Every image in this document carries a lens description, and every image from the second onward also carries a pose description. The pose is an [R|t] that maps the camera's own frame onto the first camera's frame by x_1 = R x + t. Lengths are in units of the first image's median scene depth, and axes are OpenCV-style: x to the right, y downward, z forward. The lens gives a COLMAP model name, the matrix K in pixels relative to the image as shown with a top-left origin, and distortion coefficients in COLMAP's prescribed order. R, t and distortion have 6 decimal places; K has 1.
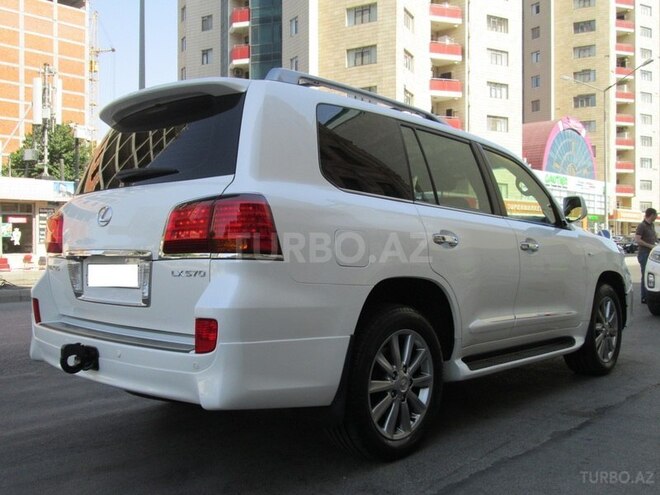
lens RADIAL K [[685.1, 0, 330.0], [0, 685.1, 247.5], [0, 0, 1]] dist [-0.005517, -0.002015]
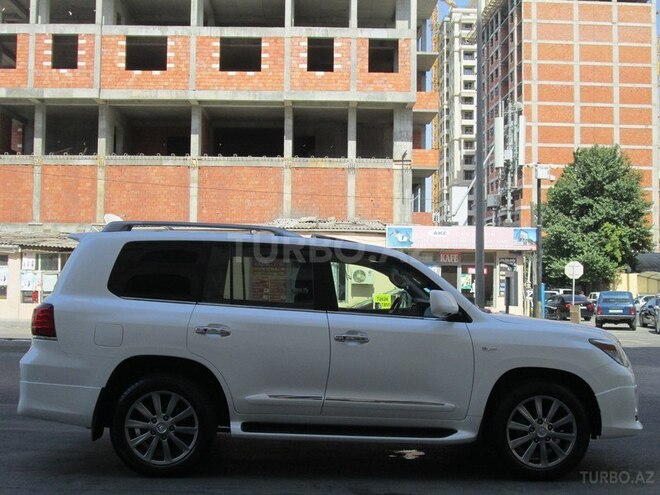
lens RADIAL K [[912.0, 0, 330.0], [0, 912.0, 247.5], [0, 0, 1]] dist [-0.027935, -0.042098]
pose [[0.705584, -0.010508, -0.708548, 0.278313], [-0.023268, 0.999007, -0.037987, -0.019570], [0.708244, 0.043290, 0.704639, -0.022923]]
